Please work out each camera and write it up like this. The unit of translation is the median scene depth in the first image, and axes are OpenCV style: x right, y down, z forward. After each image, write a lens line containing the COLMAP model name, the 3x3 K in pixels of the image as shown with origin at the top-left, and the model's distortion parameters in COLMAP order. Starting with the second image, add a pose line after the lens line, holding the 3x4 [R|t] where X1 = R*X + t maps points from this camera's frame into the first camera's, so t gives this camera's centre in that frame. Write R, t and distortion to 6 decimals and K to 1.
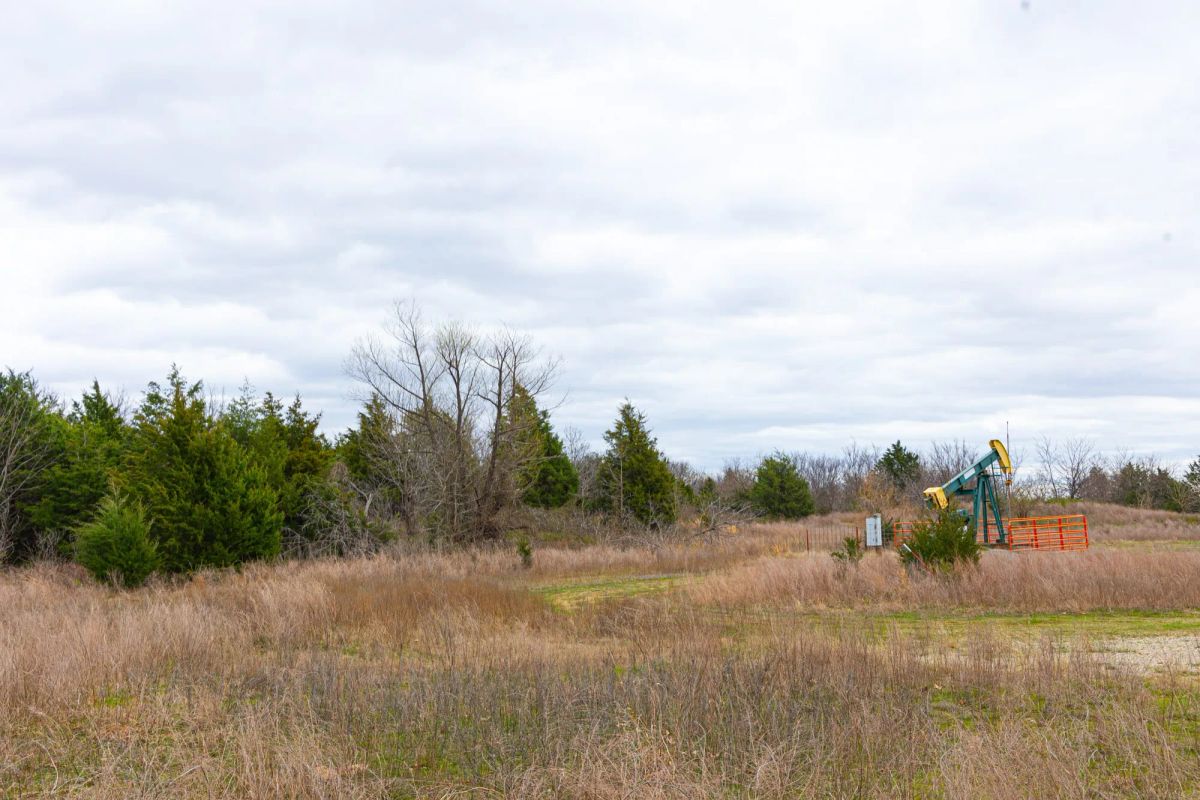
lens RADIAL K [[1321.3, 0, 600.0], [0, 1321.3, 400.0], [0, 0, 1]] dist [0.003906, -0.009137]
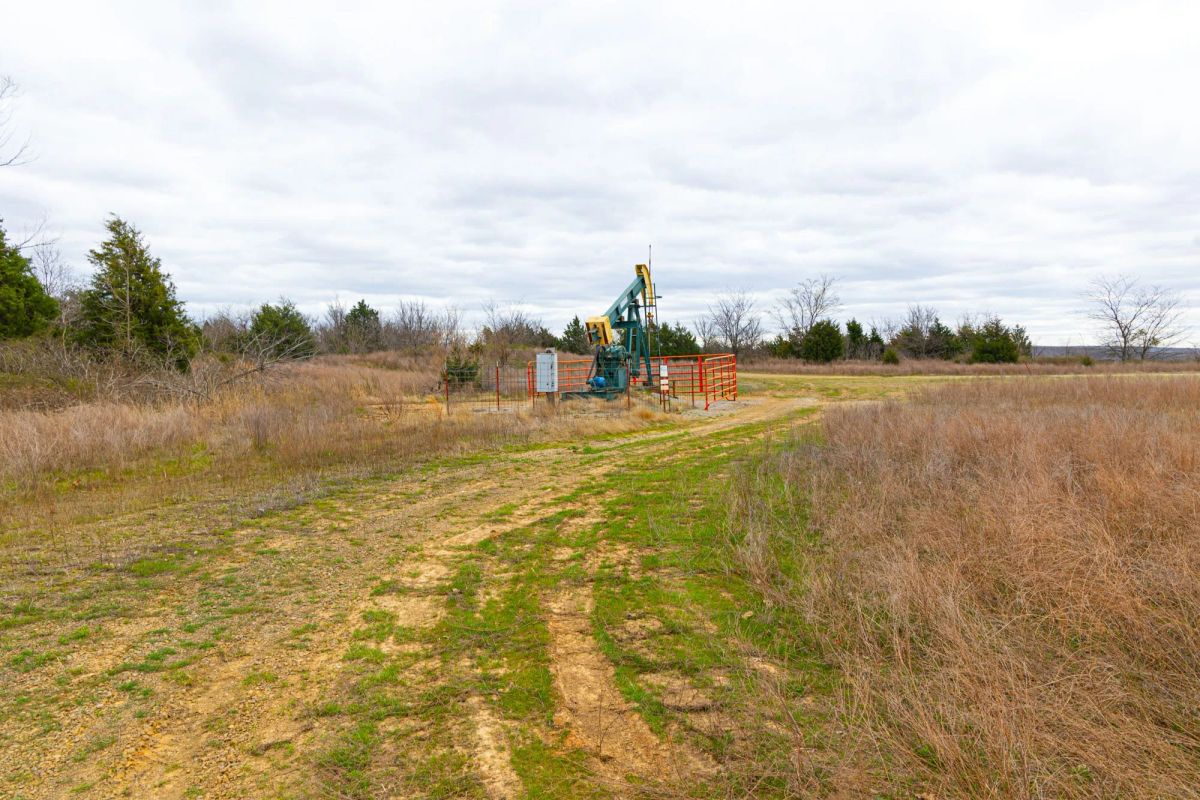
lens RADIAL K [[812.7, 0, 600.0], [0, 812.7, 400.0], [0, 0, 1]] dist [0.000546, 0.000934]
pose [[0.841780, -0.018183, 0.539514, -0.005596], [-0.054431, 0.991480, 0.118343, 0.039543], [-0.537069, -0.128985, 0.833619, 0.401255]]
